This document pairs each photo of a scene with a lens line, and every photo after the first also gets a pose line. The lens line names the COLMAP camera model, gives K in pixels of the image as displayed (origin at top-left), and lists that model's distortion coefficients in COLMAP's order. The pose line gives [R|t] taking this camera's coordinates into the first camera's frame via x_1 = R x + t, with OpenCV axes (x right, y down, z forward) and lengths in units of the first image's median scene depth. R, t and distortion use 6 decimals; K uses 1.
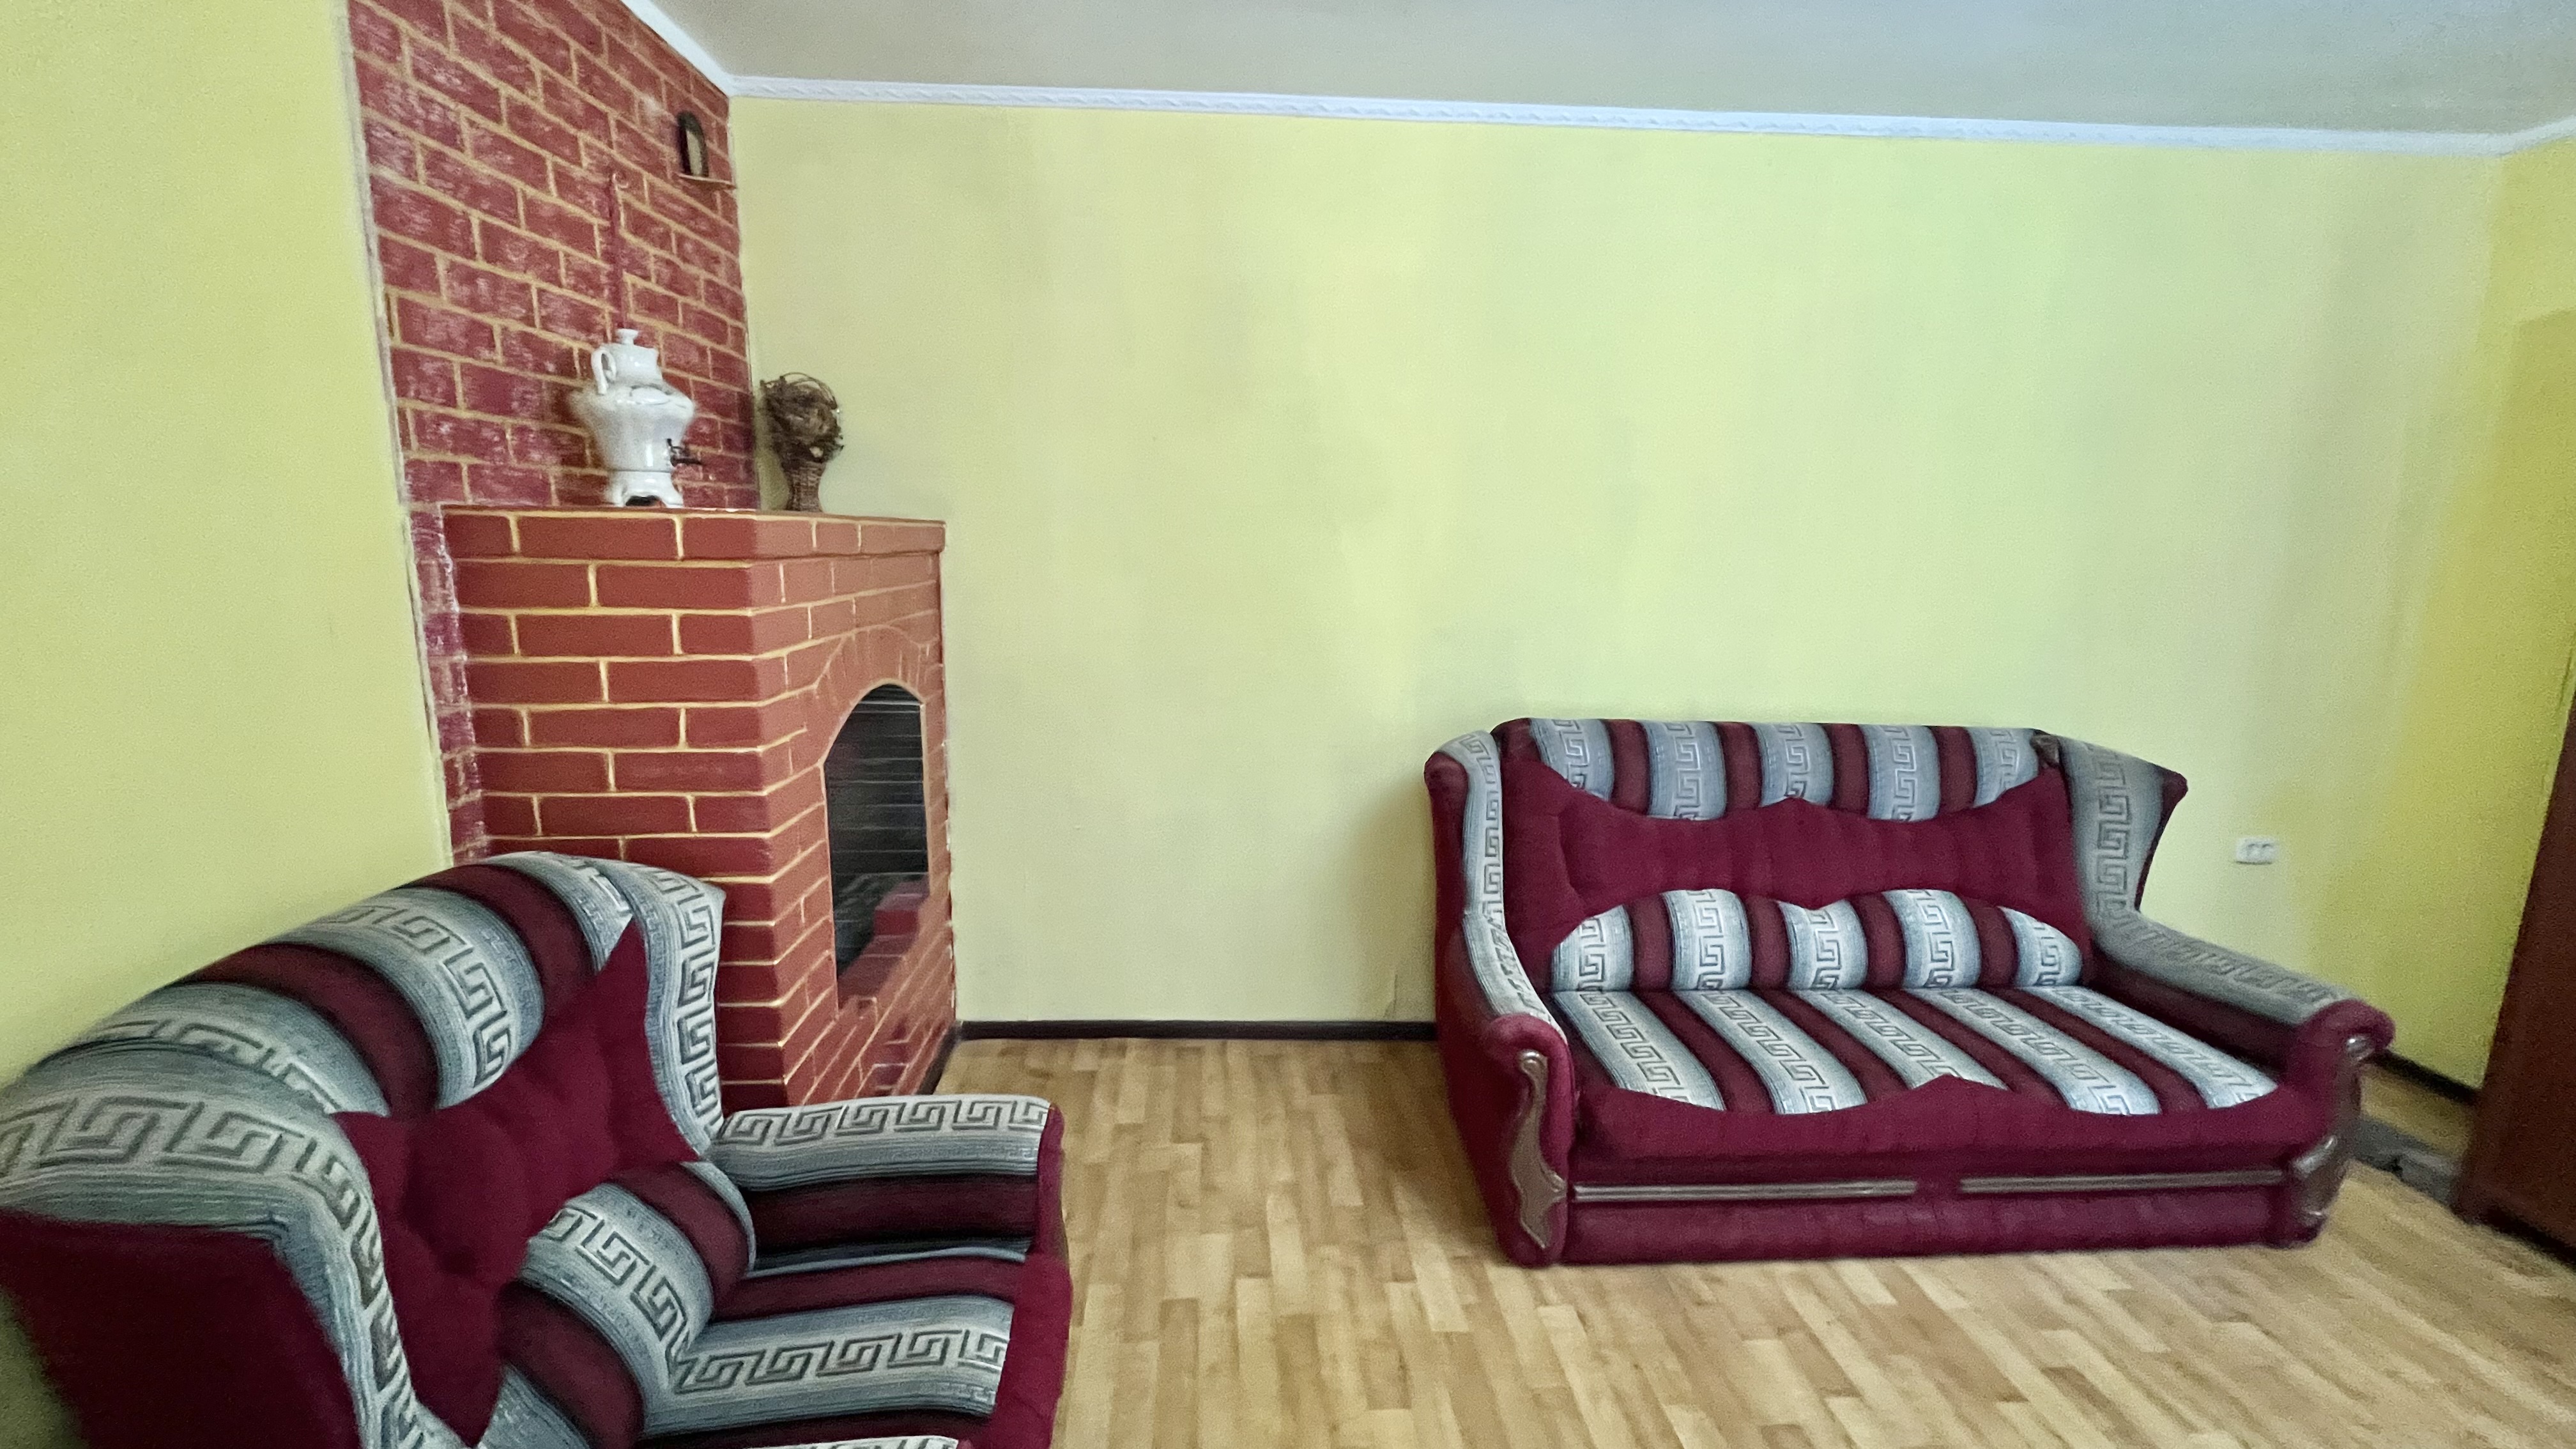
lens RADIAL K [[1038.2, 0, 1277.9], [0, 1038.2, 718.7], [0, 0, 1]] dist [0.001137, 0.000641]
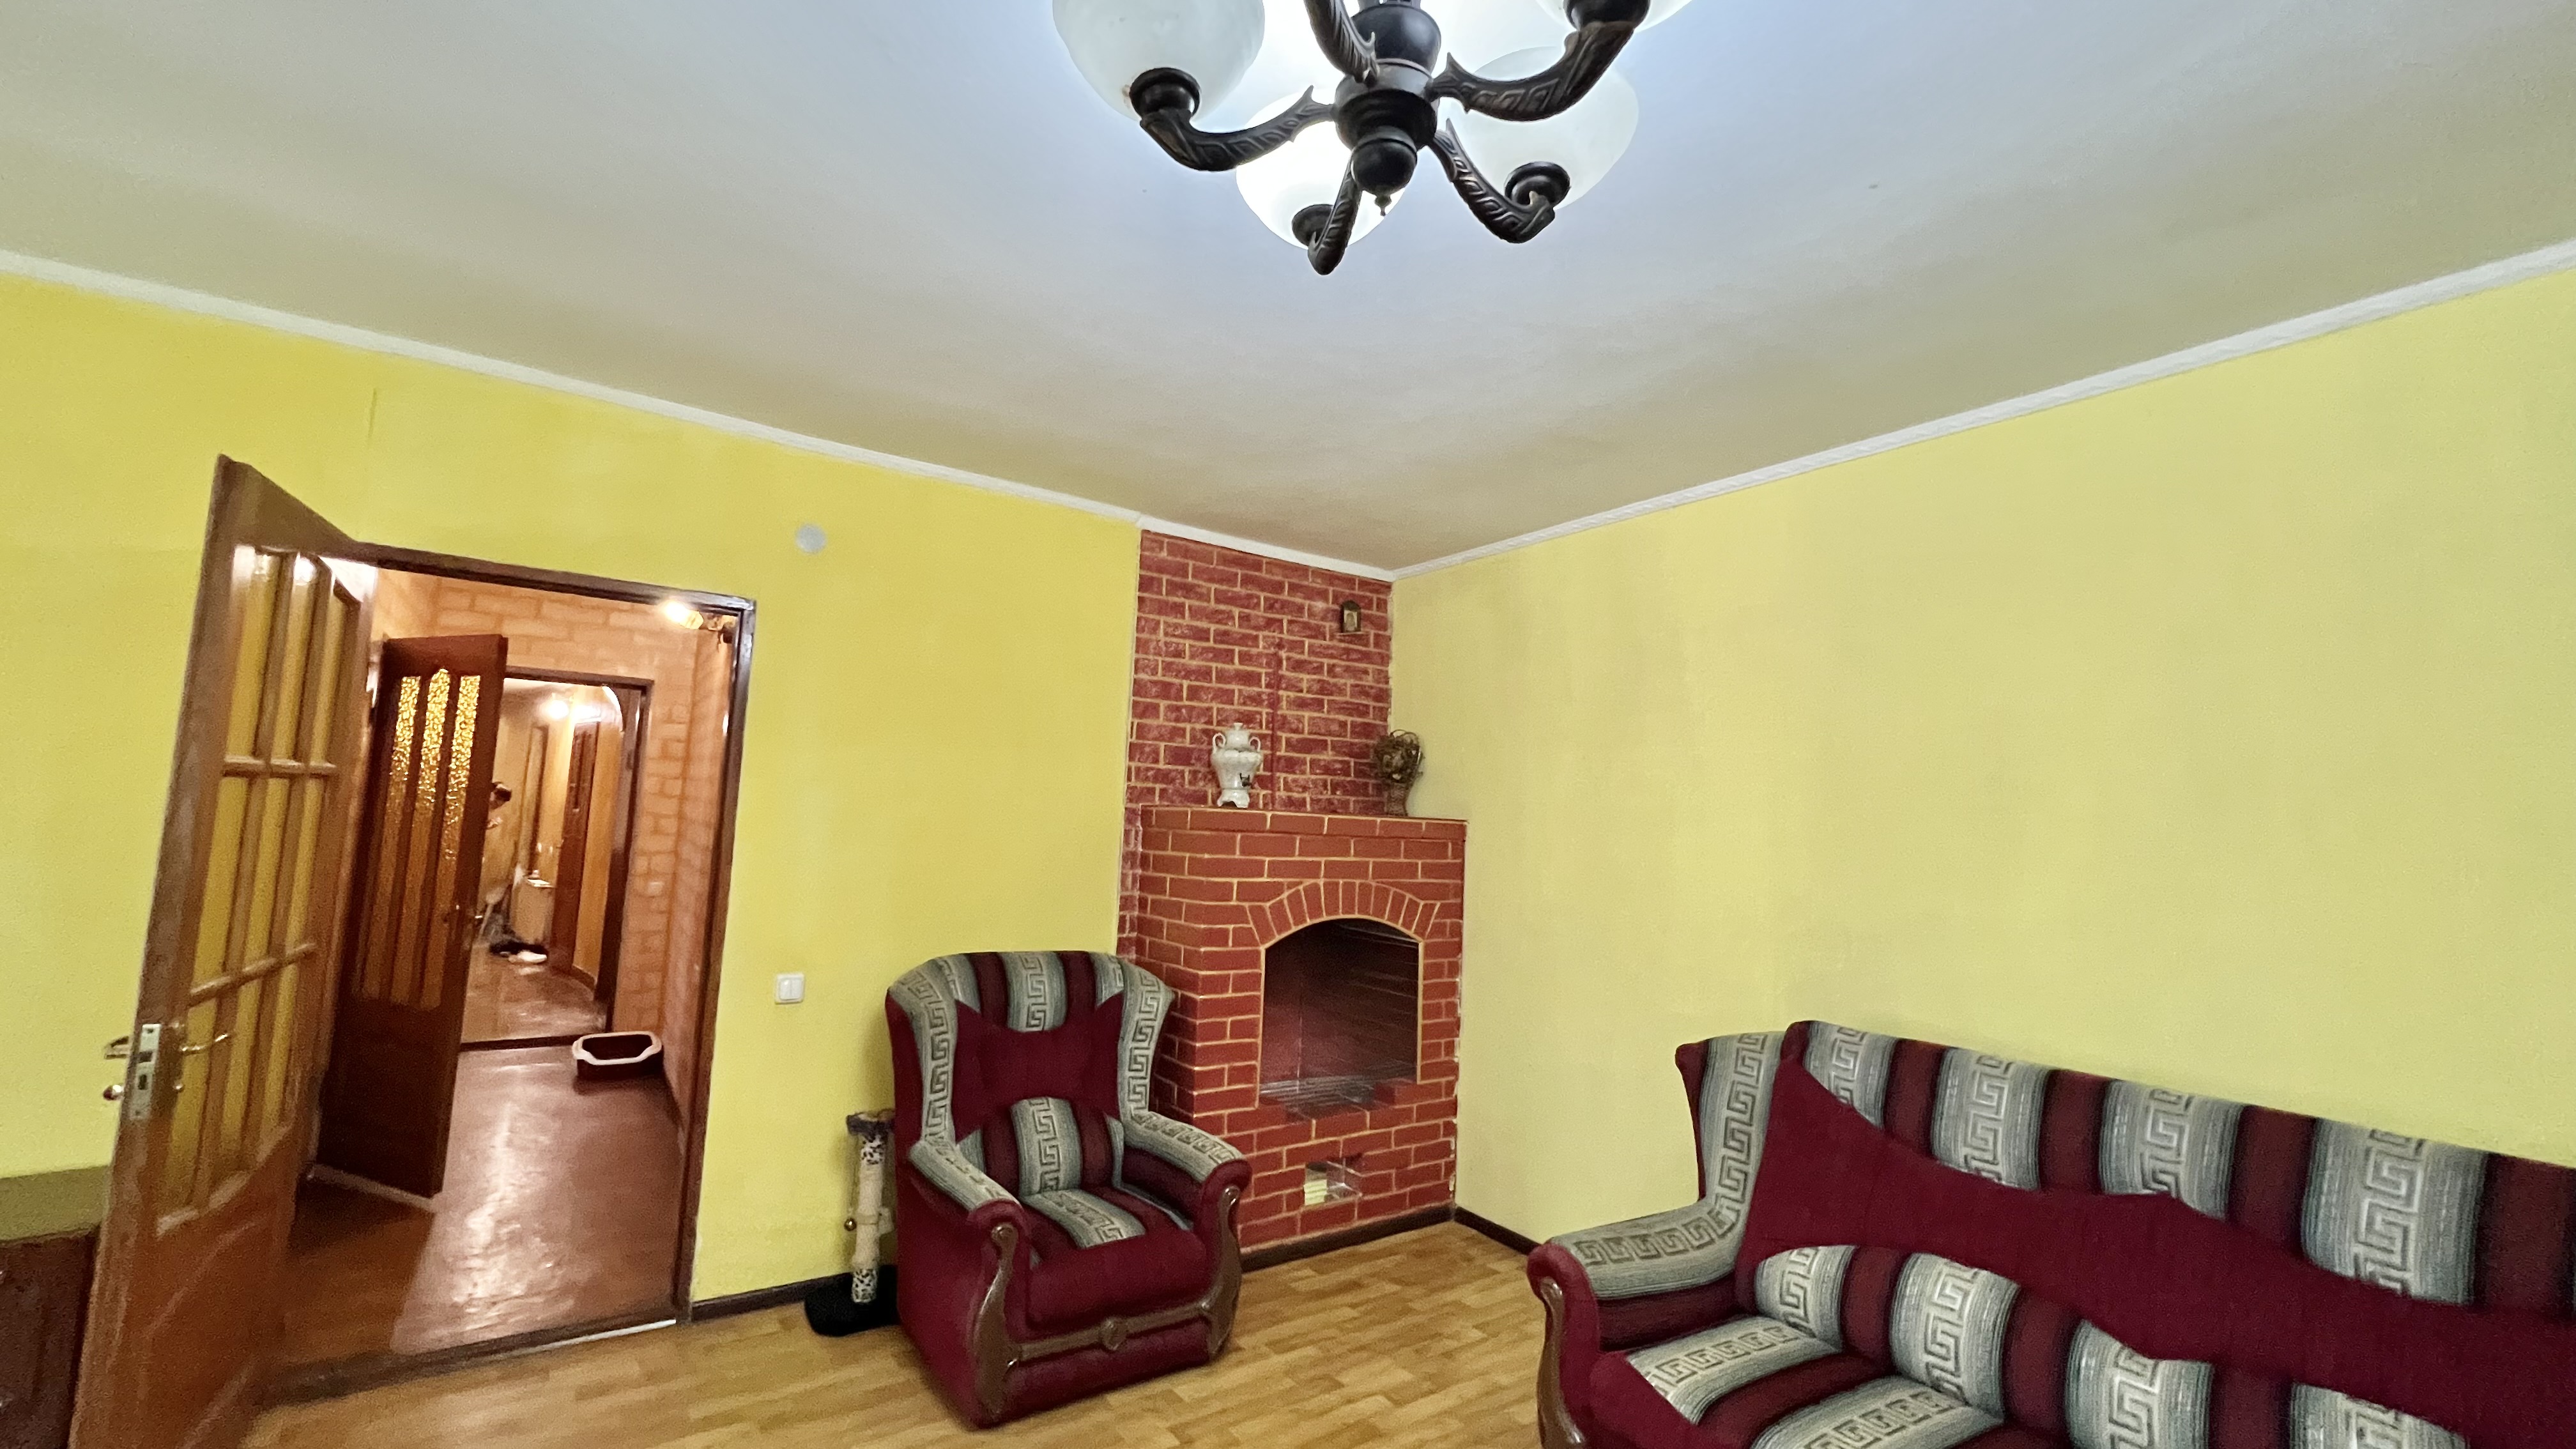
lens RADIAL K [[1038.2, 0, 1277.9], [0, 1038.2, 718.7], [0, 0, 1]] dist [0.001137, 0.000641]
pose [[0.519179, -0.081513, -0.850770, 1.067425], [-0.181769, 0.962137, -0.203107, 0.020879], [0.835113, 0.260092, 0.484705, 0.058043]]
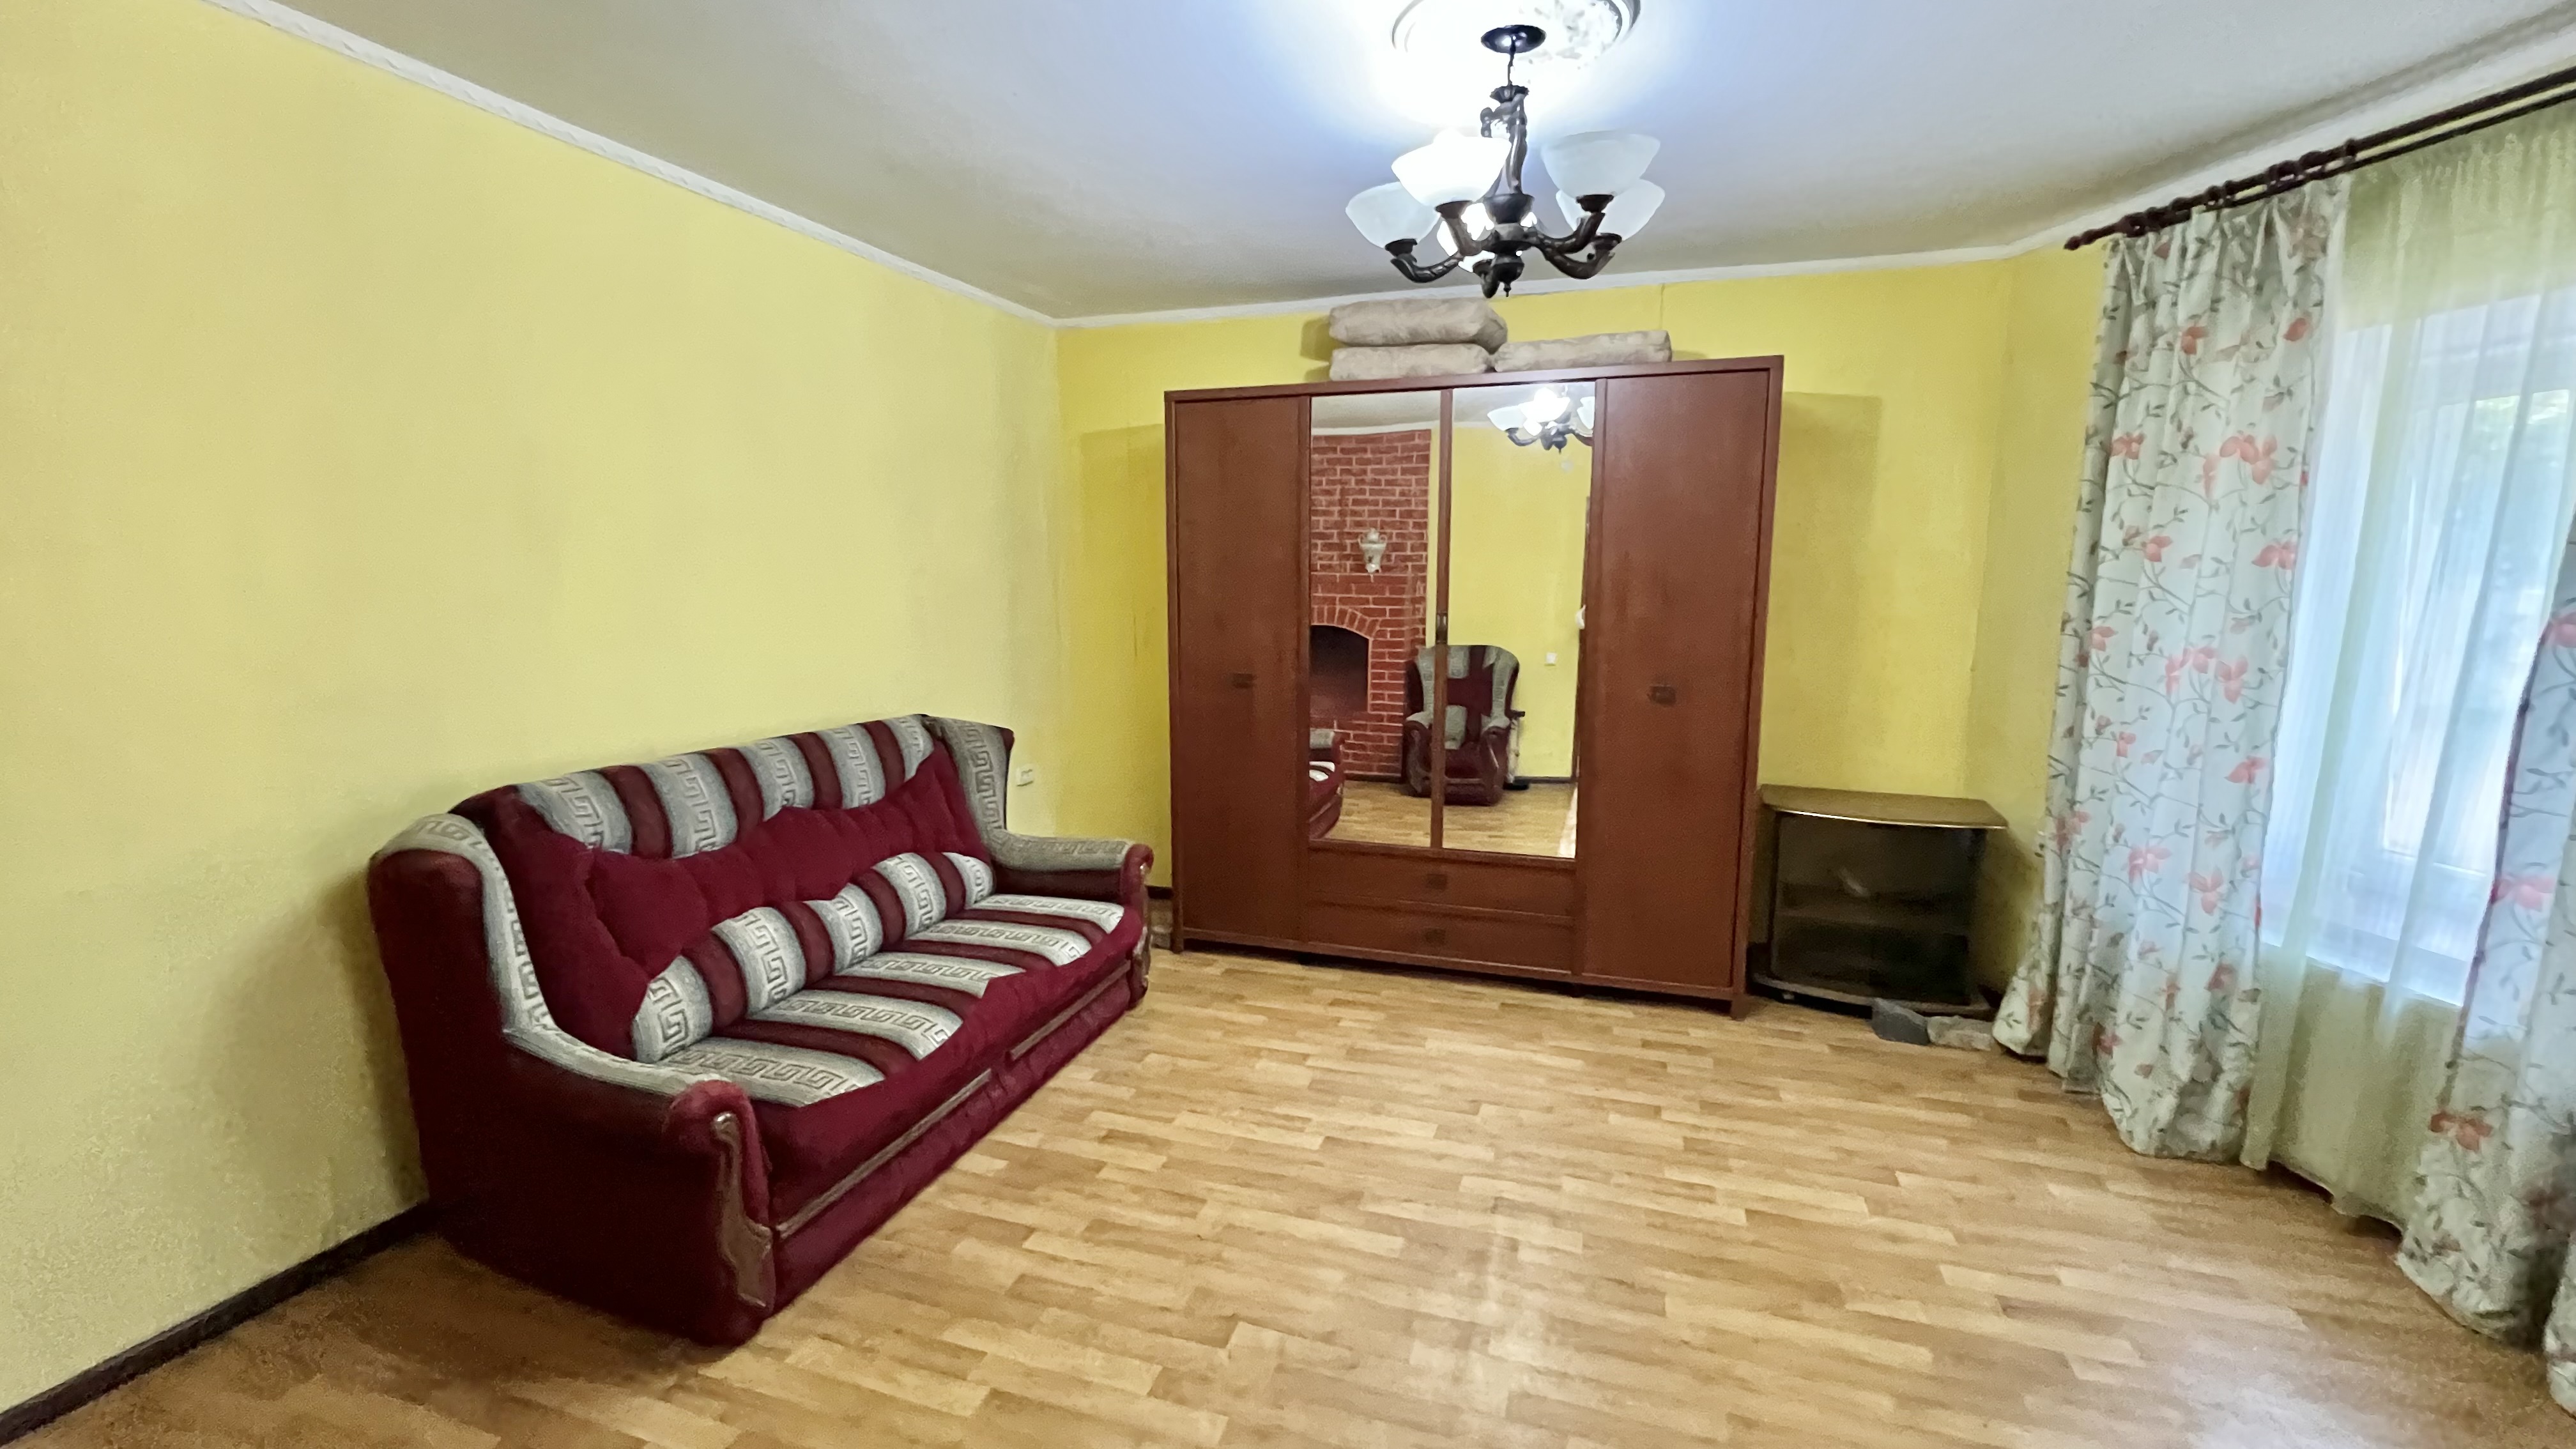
lens RADIAL K [[1038.2, 0, 1277.9], [0, 1038.2, 718.7], [0, 0, 1]] dist [0.001137, 0.000641]
pose [[0.384297, -0.145693, 0.911641, -0.362461], [0.164284, 0.982501, 0.087765, -0.032312], [-0.908475, 0.116040, 0.401507, 0.118648]]
